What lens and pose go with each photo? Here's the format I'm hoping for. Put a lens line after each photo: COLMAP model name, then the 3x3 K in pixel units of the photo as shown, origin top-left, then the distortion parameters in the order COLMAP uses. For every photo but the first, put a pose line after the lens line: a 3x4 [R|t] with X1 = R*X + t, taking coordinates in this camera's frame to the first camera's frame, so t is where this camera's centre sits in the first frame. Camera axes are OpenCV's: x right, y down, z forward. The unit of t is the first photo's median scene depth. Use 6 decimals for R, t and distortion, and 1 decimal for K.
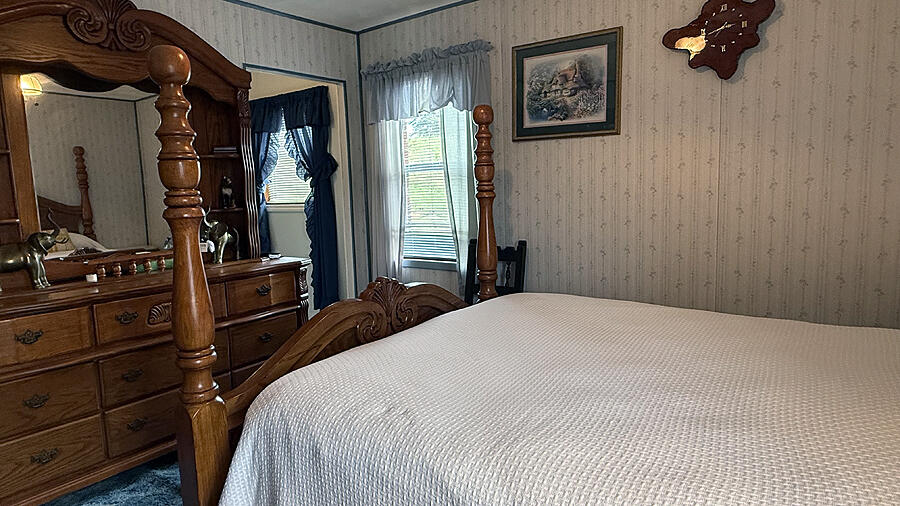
lens RADIAL K [[530.4, 0, 450.0], [0, 530.4, 253.0], [0, 0, 1]] dist [-0.020960, -0.000747]
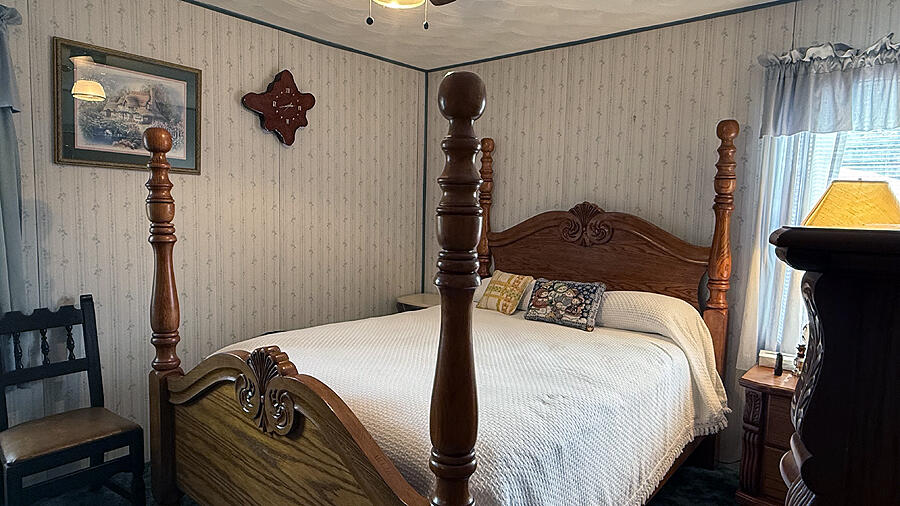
lens RADIAL K [[503.3, 0, 450.0], [0, 503.3, 253.0], [0, 0, 1]] dist [-0.055230, 0.000031]
pose [[0.050554, -0.051204, 0.997408, -0.590993], [0.092834, 0.994602, 0.046355, -0.075936], [-0.994397, 0.090249, 0.055035, 0.483953]]
